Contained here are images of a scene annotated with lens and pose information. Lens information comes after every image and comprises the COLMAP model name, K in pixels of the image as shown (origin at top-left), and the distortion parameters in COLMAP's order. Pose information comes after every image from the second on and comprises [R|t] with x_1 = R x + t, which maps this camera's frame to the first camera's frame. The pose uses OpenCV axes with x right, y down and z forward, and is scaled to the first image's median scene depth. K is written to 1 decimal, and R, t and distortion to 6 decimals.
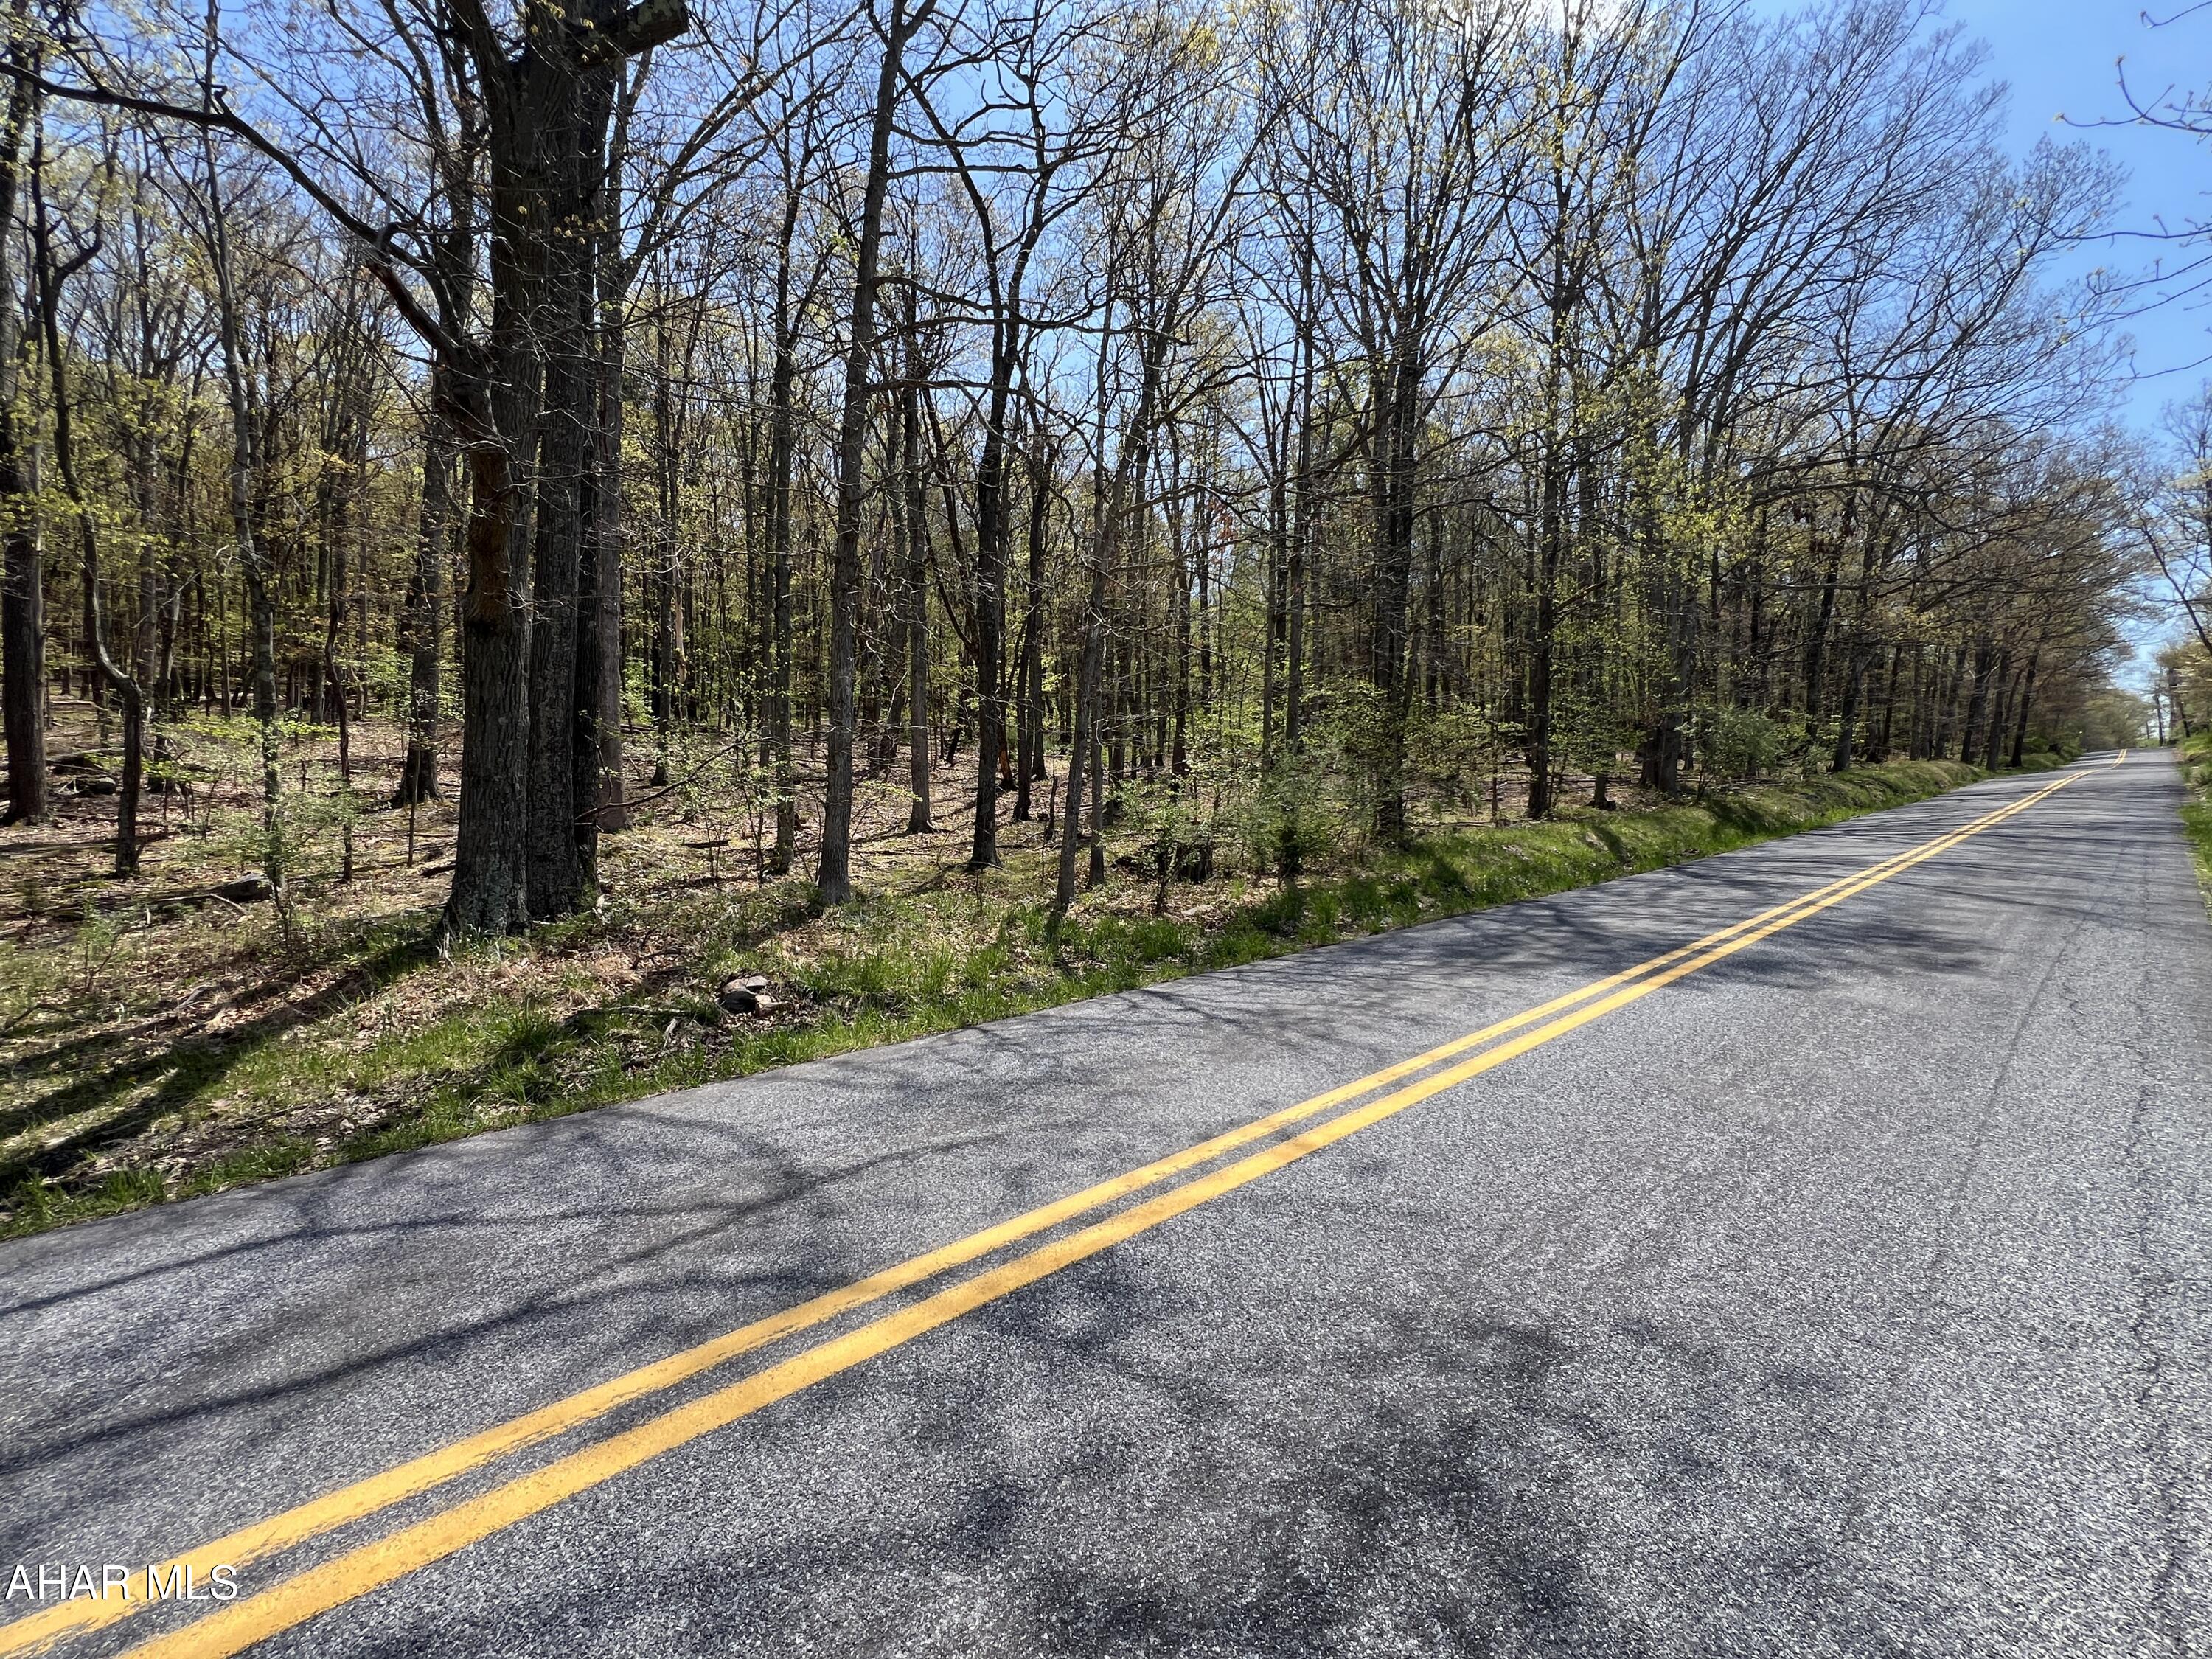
lens RADIAL K [[896.9, 0, 1104.2], [0, 896.9, 827.6], [0, 0, 1]] dist [-0.001982, -0.000310]
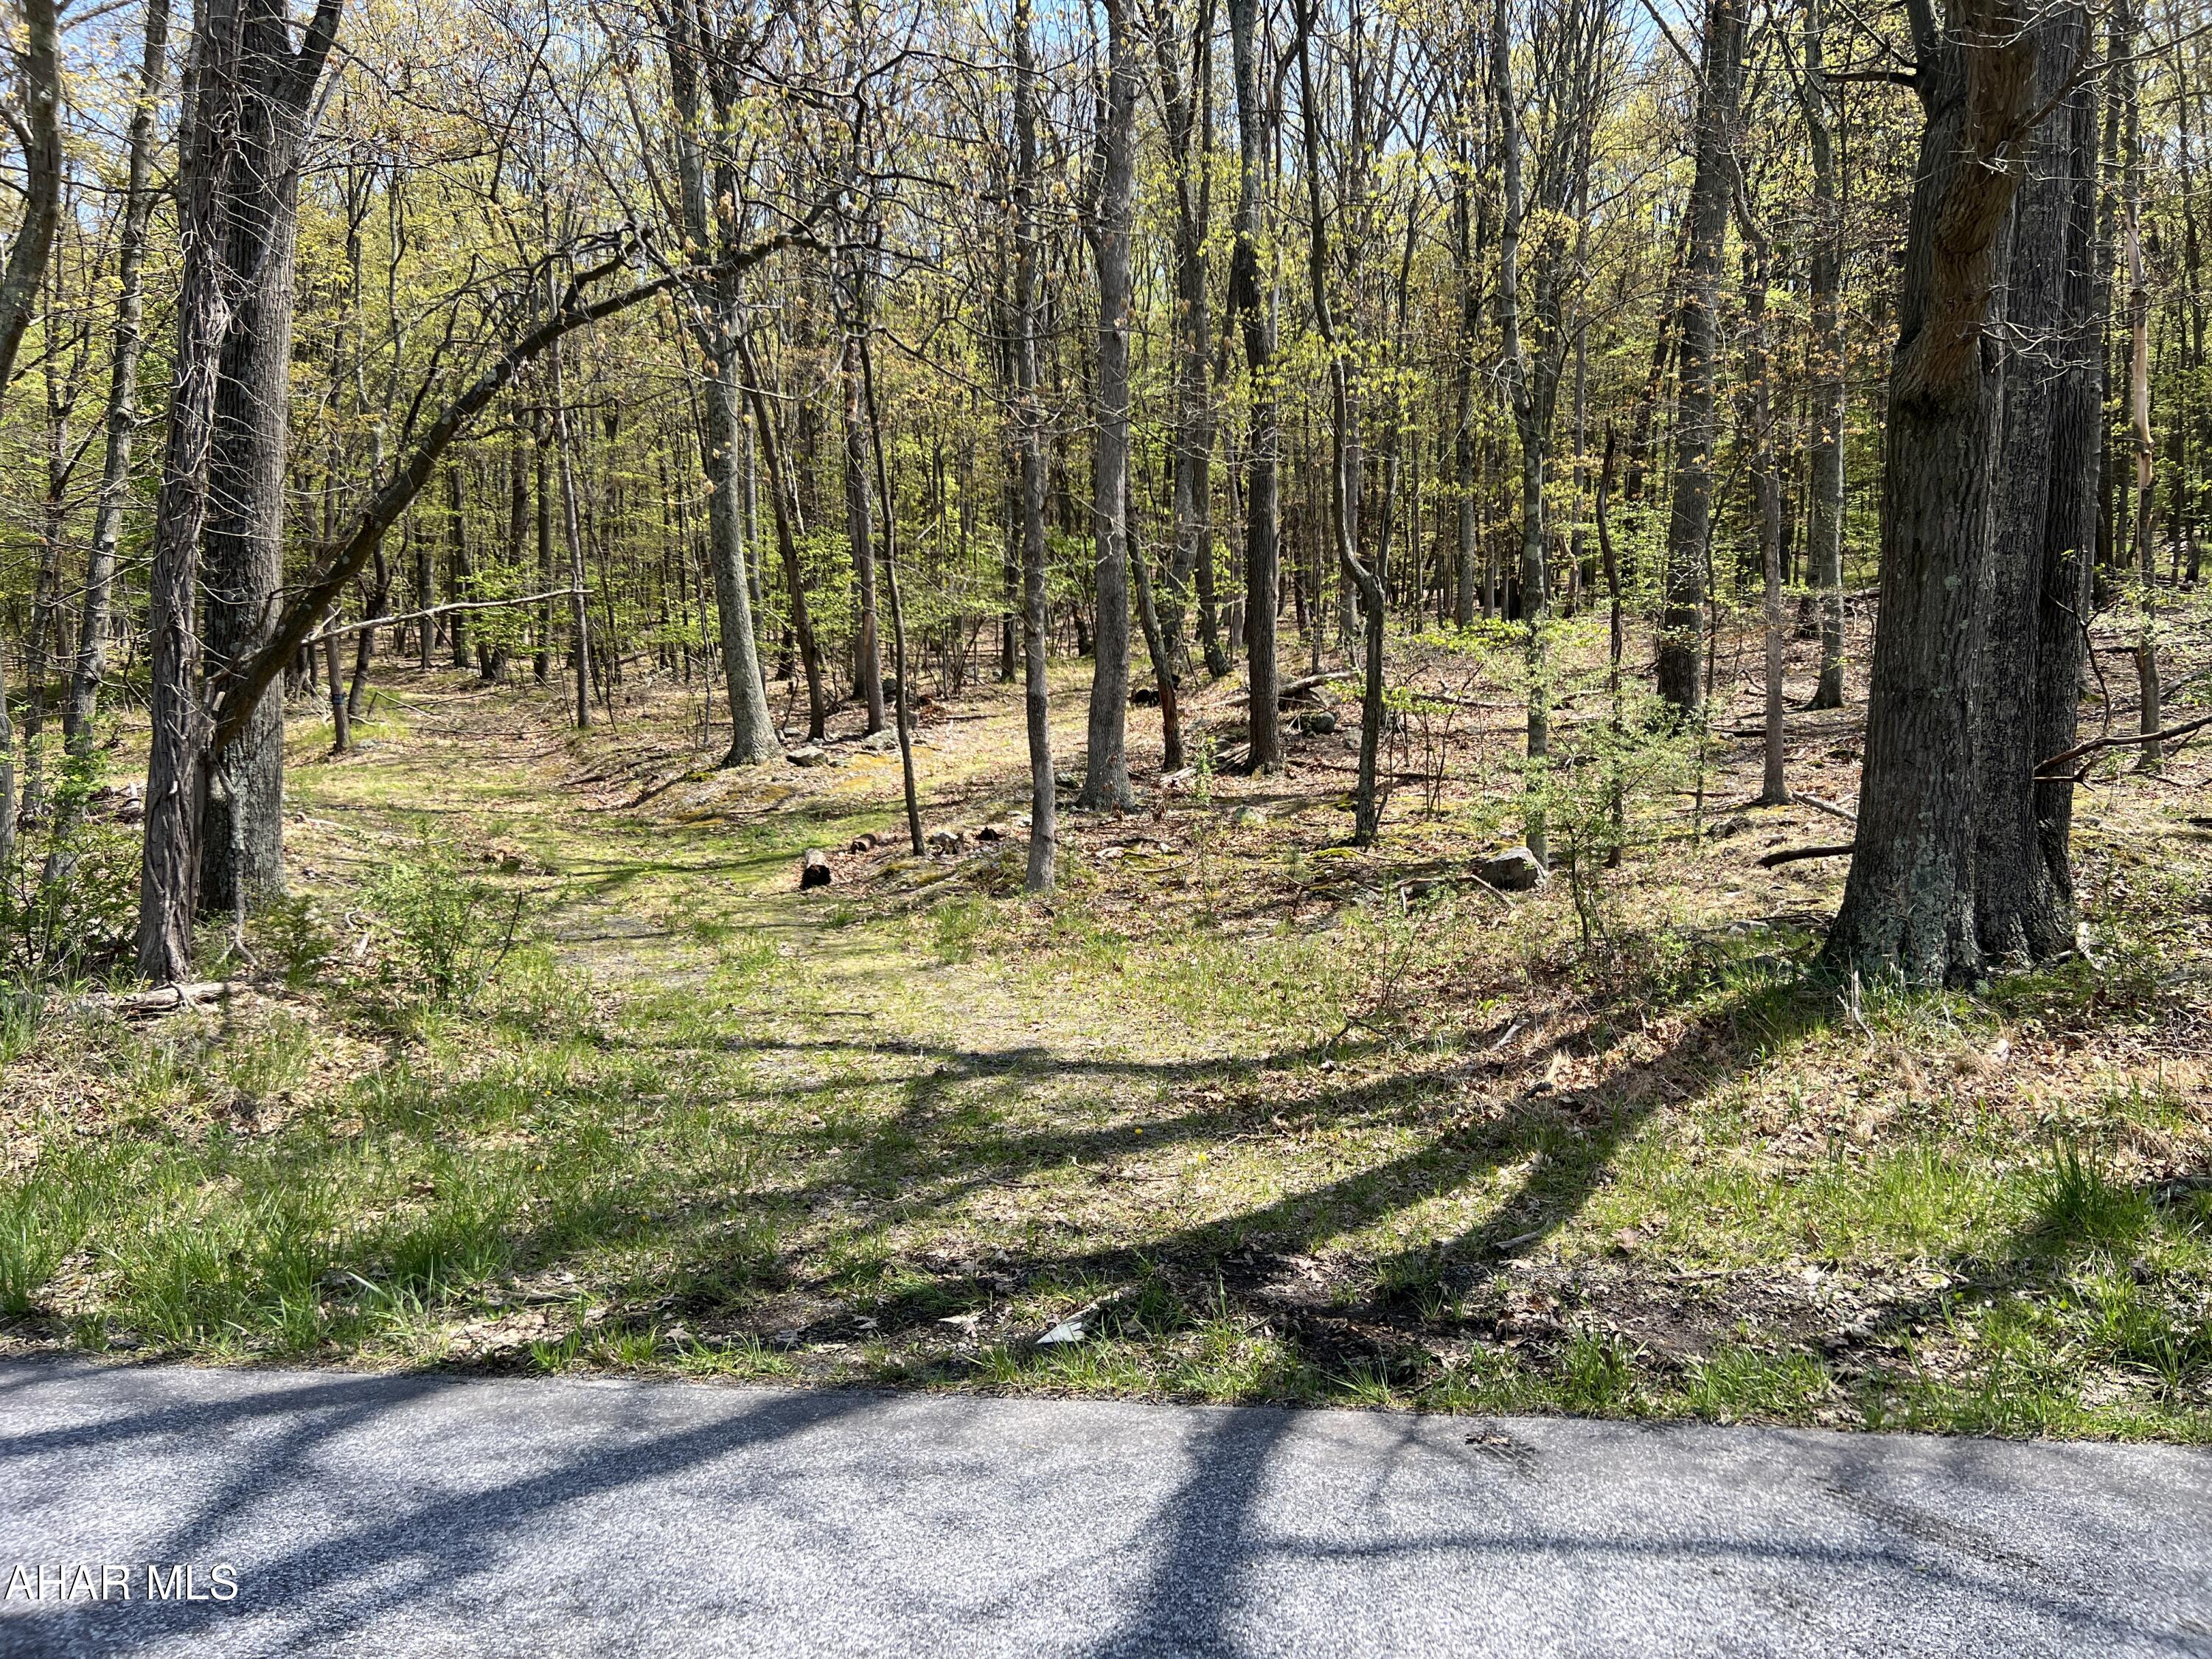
lens RADIAL K [[1673.5, 0, 1105.3], [0, 1673.5, 828.1], [0, 0, 1]] dist [0.000975, 0.000134]
pose [[0.580905, 0.036495, -0.813153, -0.157051], [-0.018581, 0.999329, 0.031576, 0.004386], [0.813759, -0.003233, 0.581193, 0.029392]]
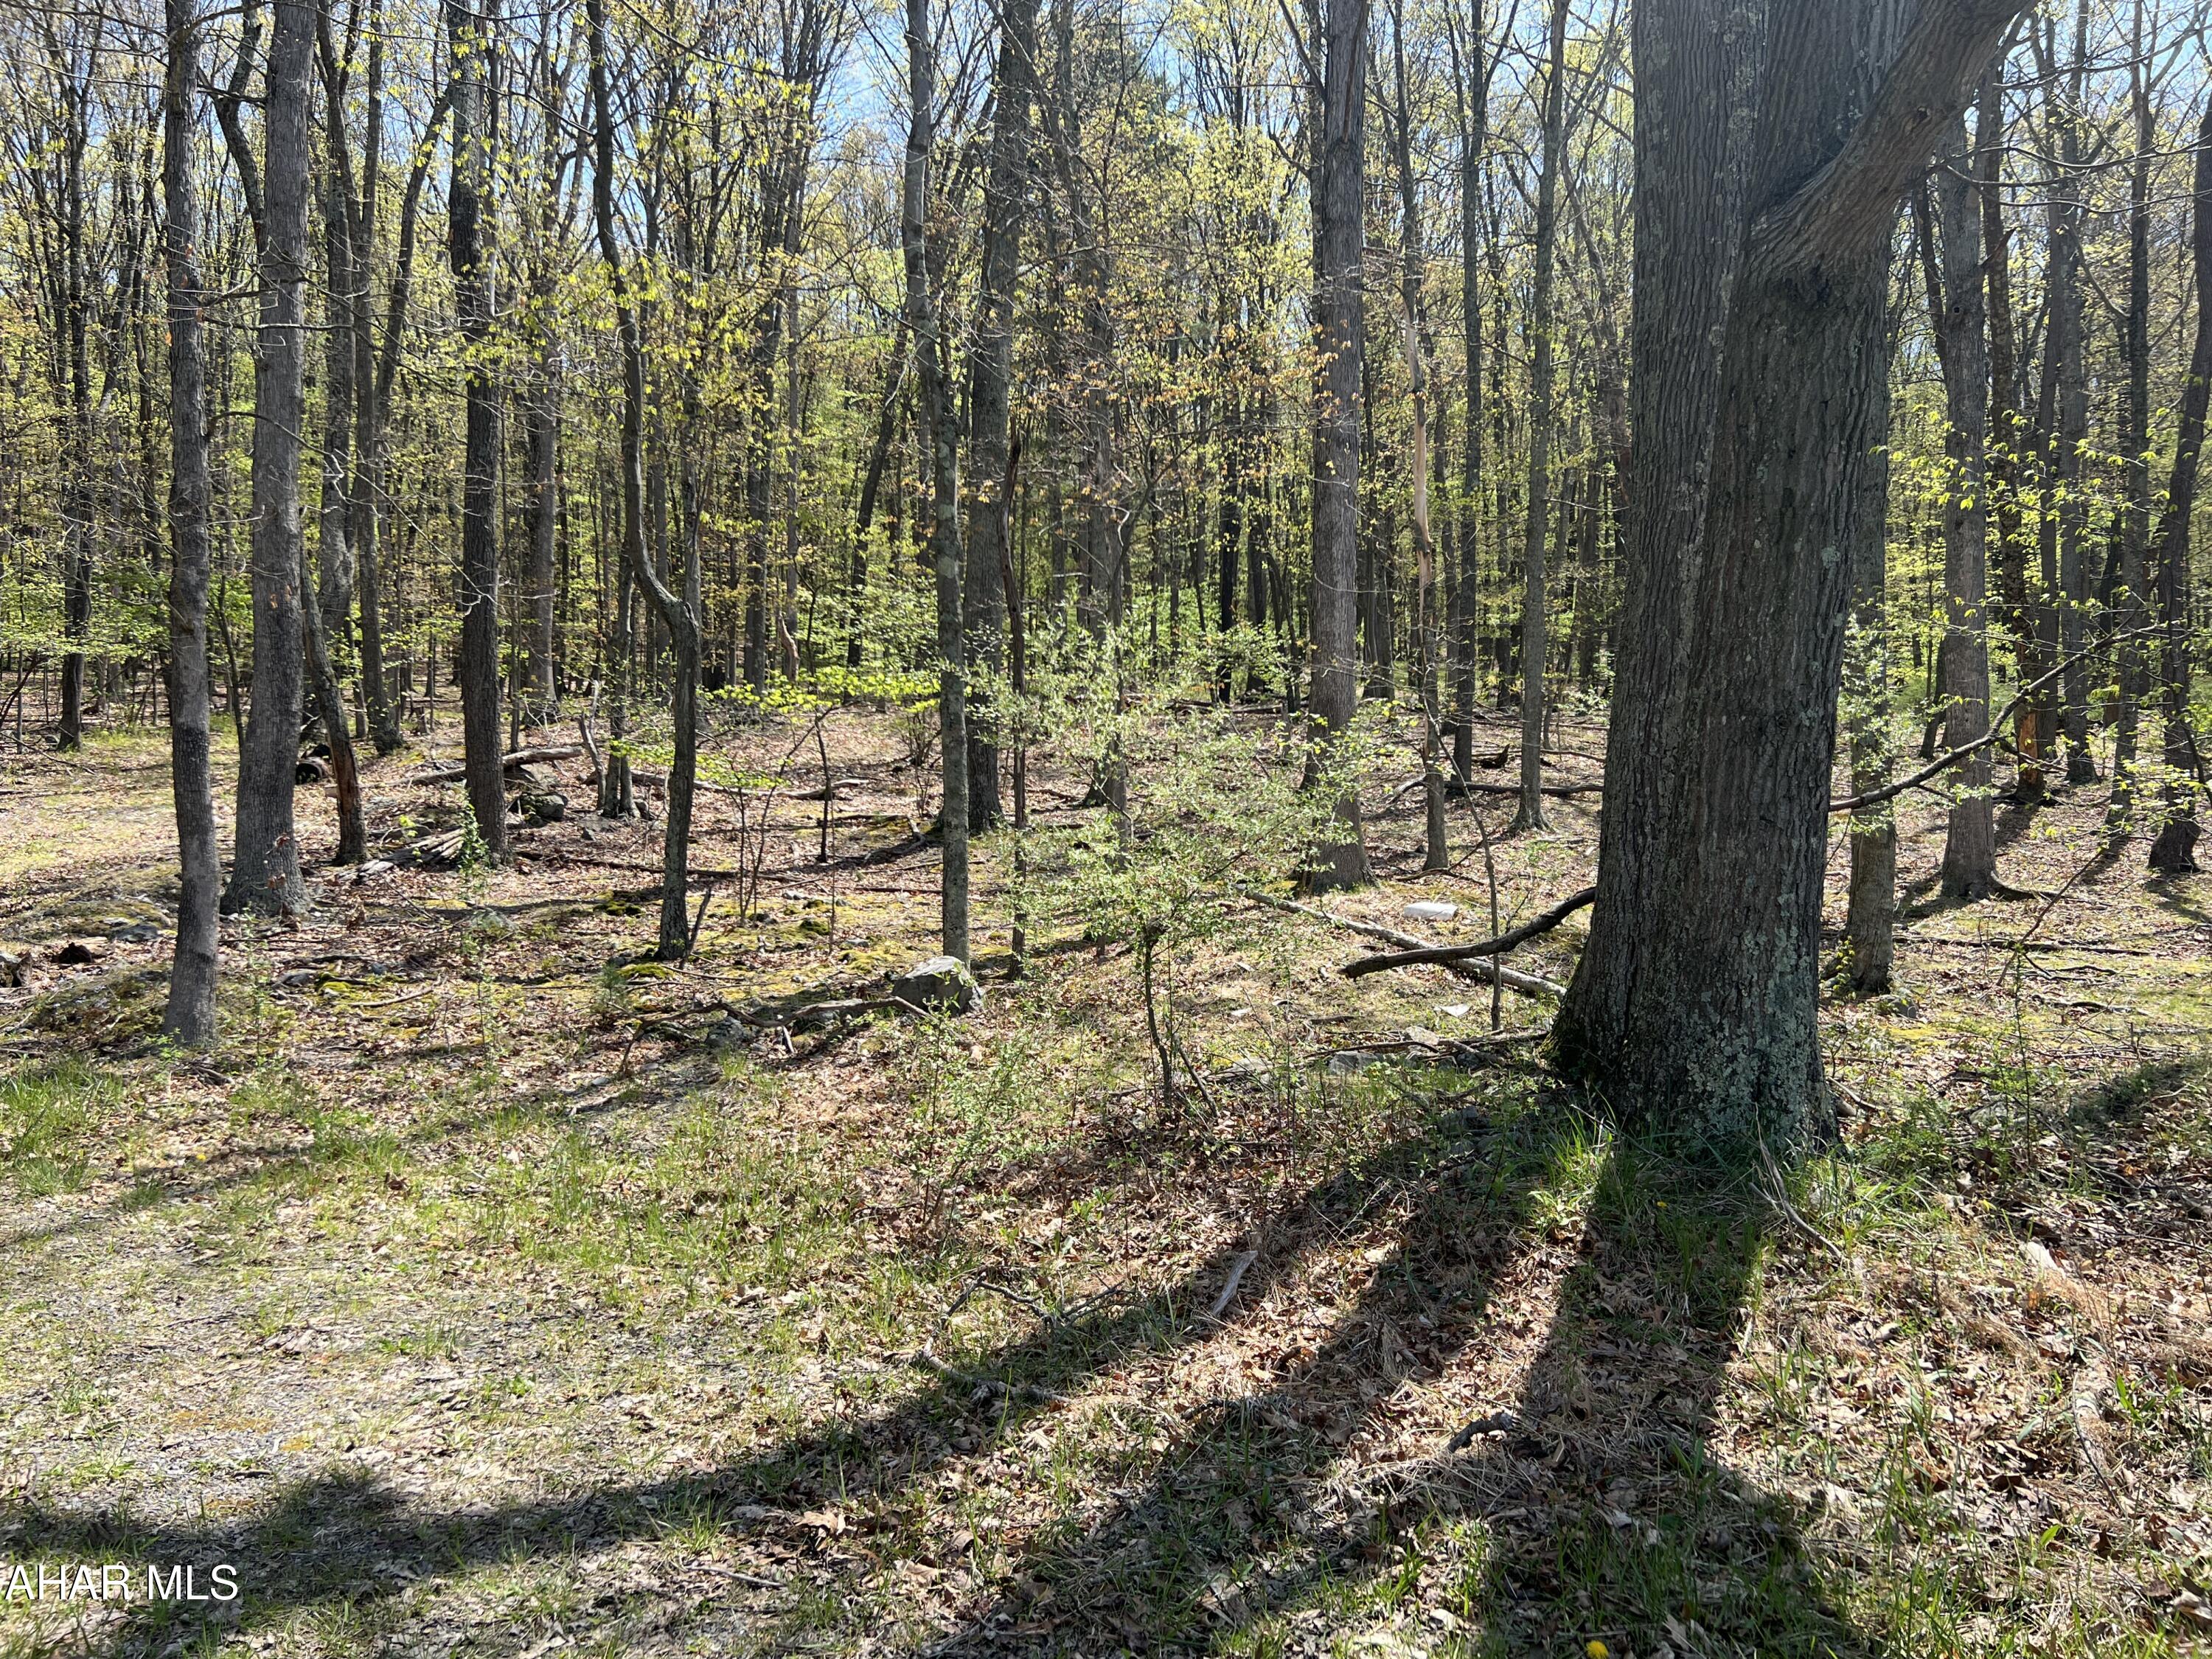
lens RADIAL K [[1696.0, 0, 1113.0], [0, 1696.0, 834.5], [0, 0, 1]] dist [0.028315, 0.000813]
pose [[0.900618, -0.001033, -0.434611, -0.733860], [-0.017590, 0.999091, -0.038825, 0.029324], [0.434256, 0.042612, 0.899781, 0.320291]]
